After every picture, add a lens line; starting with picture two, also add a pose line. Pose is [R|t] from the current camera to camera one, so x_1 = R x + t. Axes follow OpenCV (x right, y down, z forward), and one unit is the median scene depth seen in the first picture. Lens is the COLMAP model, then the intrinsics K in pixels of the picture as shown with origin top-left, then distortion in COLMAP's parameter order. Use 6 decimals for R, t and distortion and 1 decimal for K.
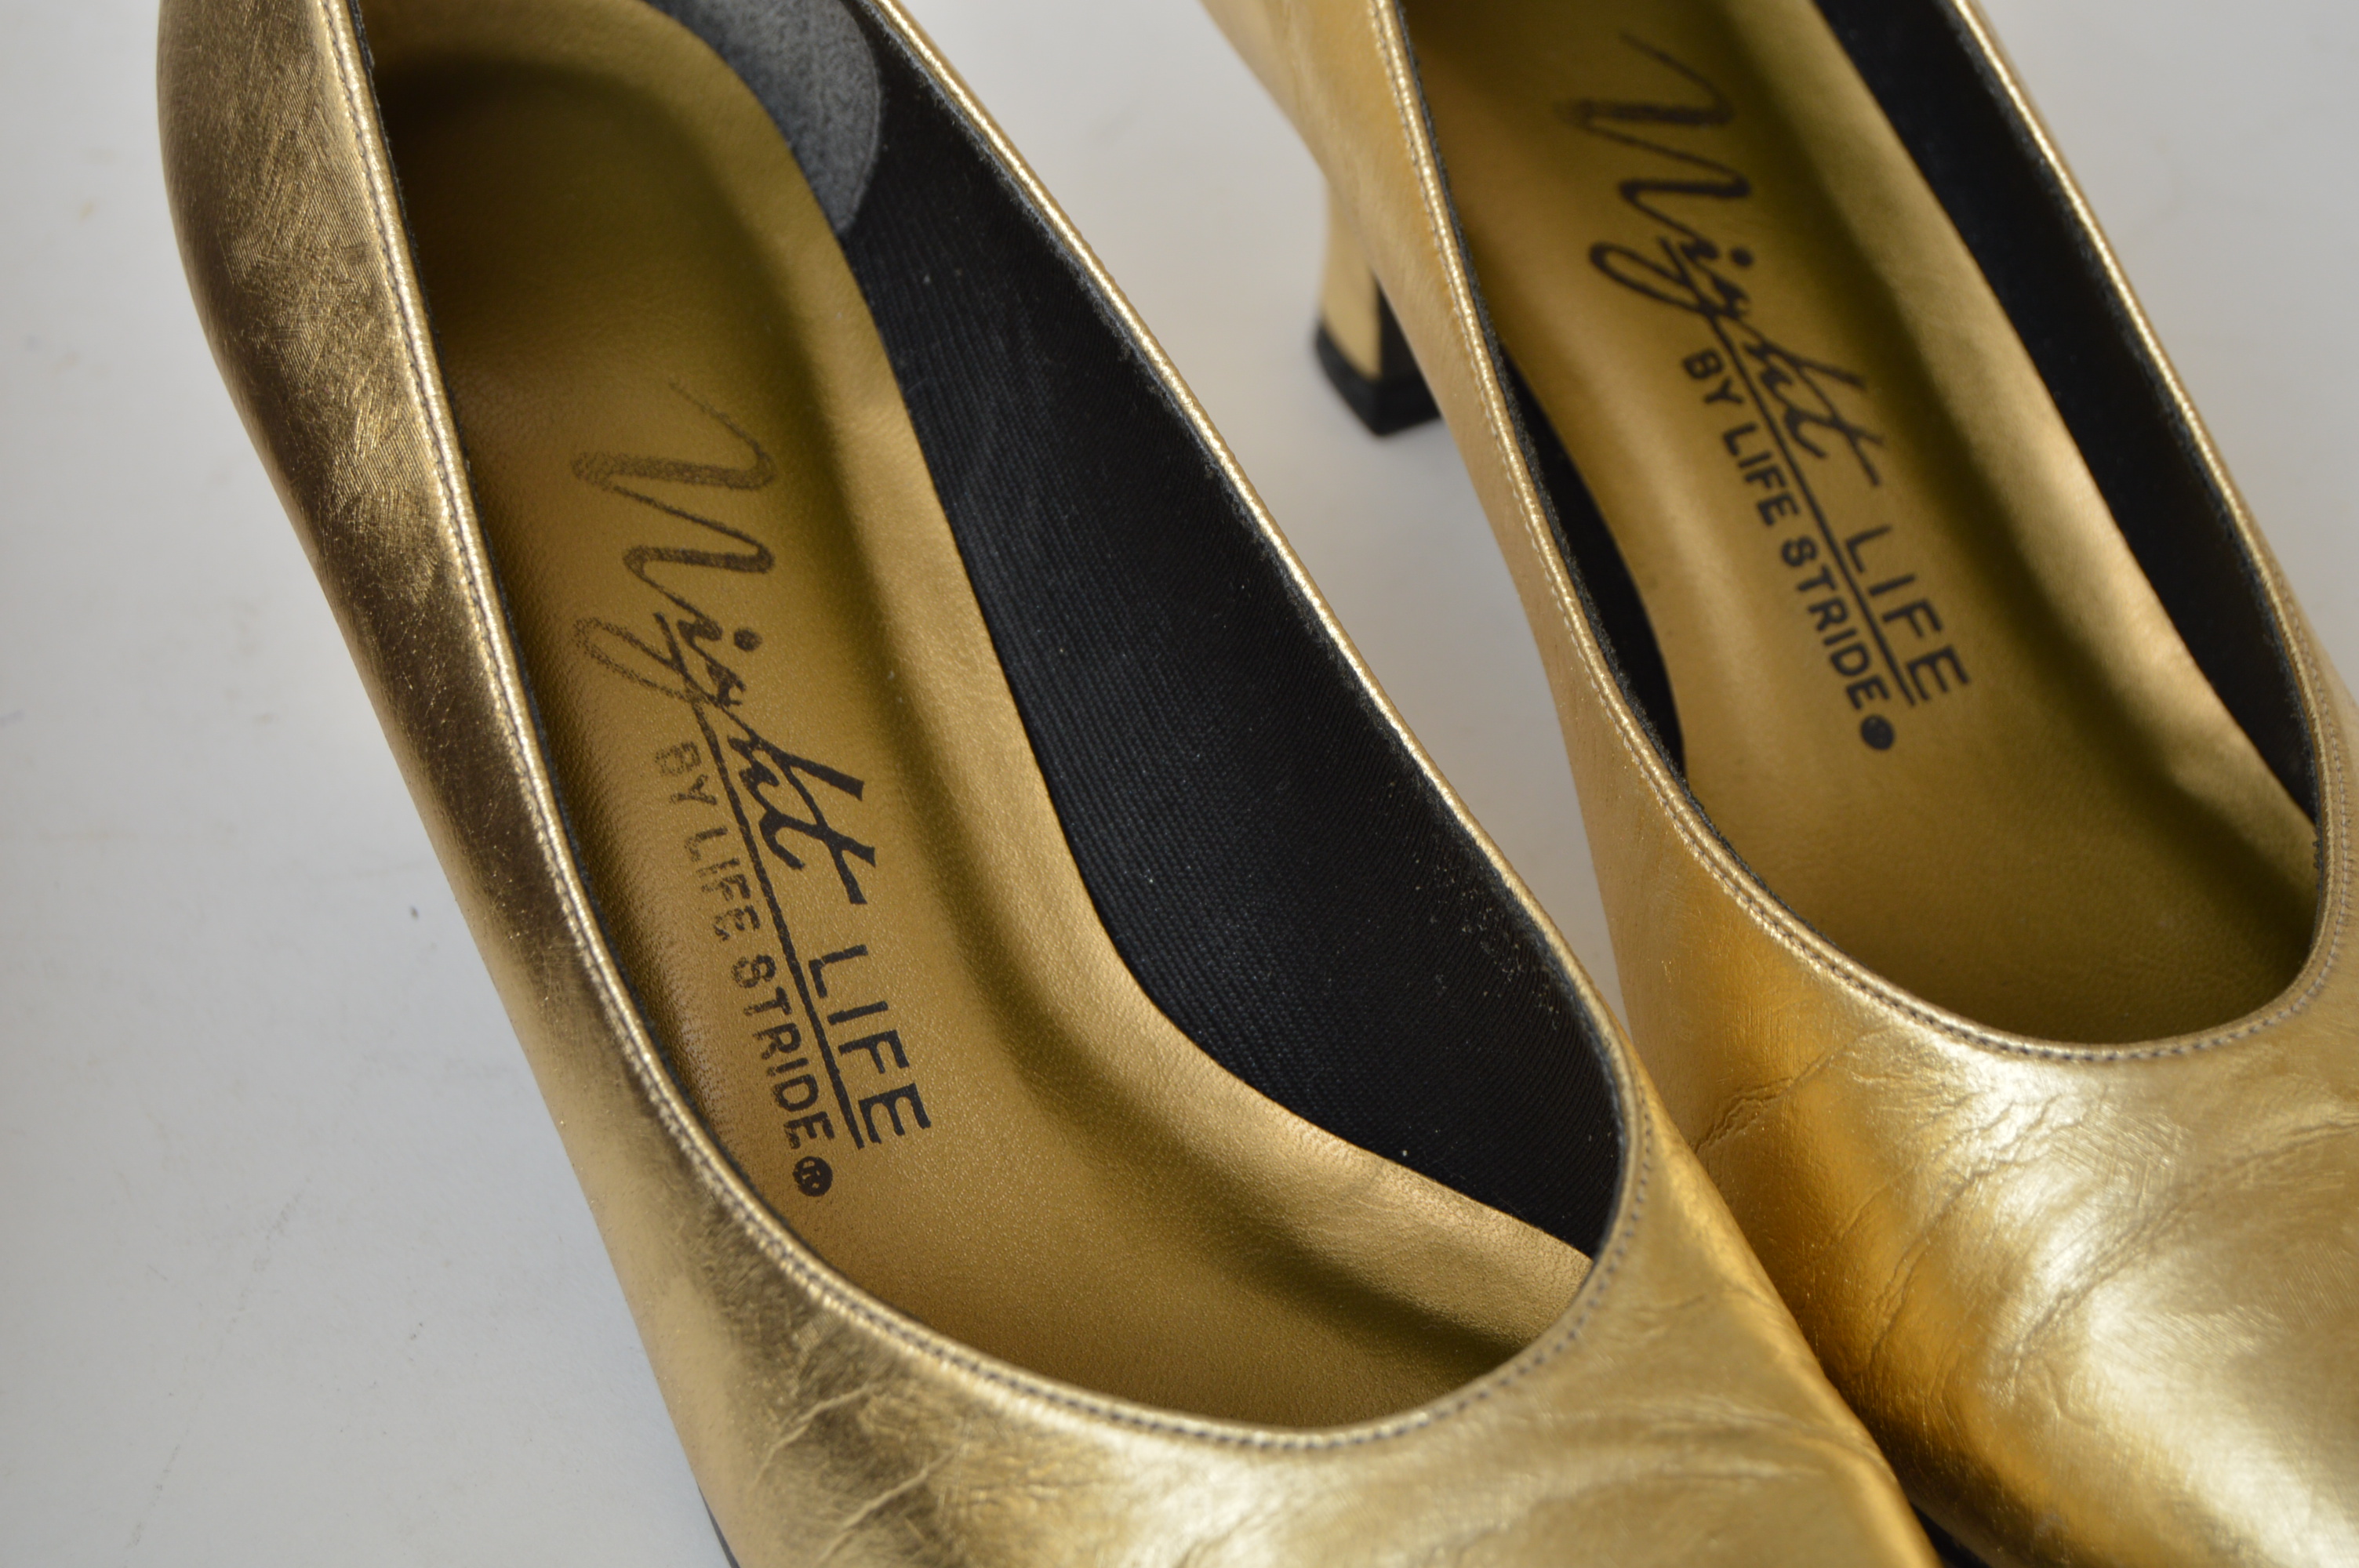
lens RADIAL K [[5297.4, 0, 1177.4], [0, 5297.4, 789.3], [0, 0, 1]] dist [-0.014363, 0.000000]
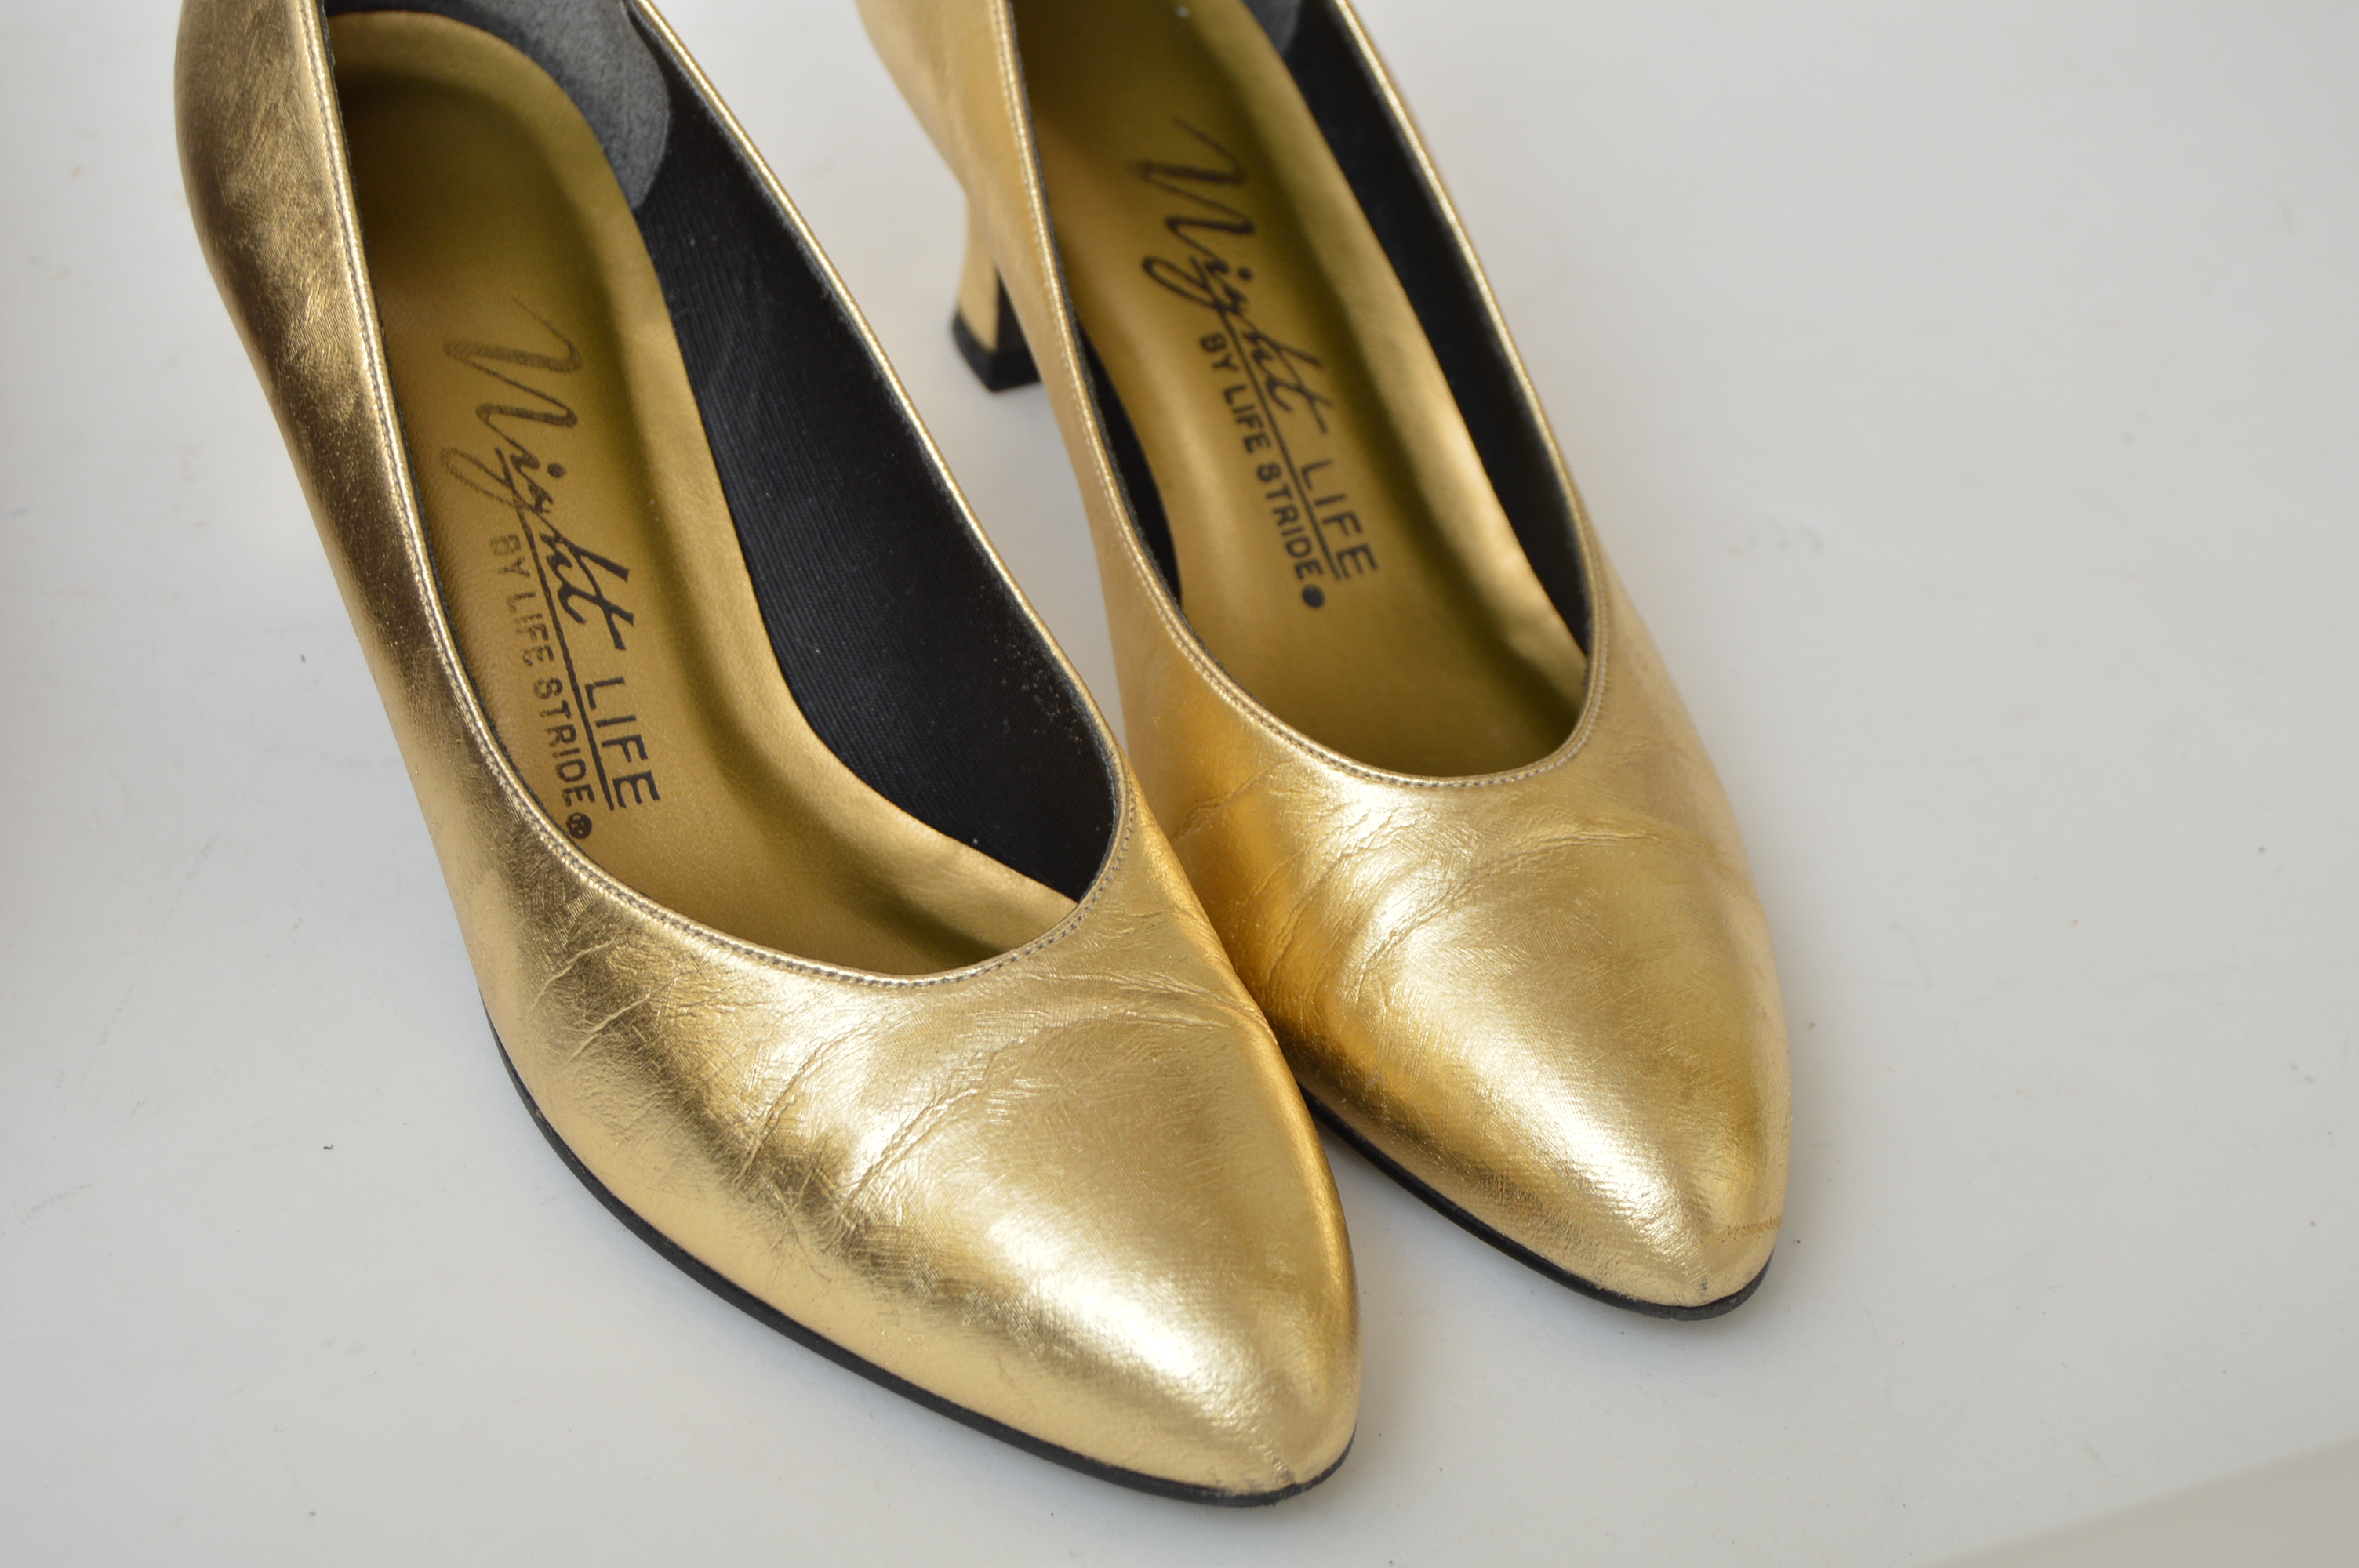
lens RADIAL K [[4745.3, 0, 1184.1], [0, 4745.3, 779.4], [0, 0, 1]] dist [-0.008438, 0.000000]
pose [[0.994746, 0.066776, 0.077599, -0.003750], [-0.065115, 0.997595, -0.023735, 0.080720], [-0.078998, 0.018558, 0.996702, -0.348461]]
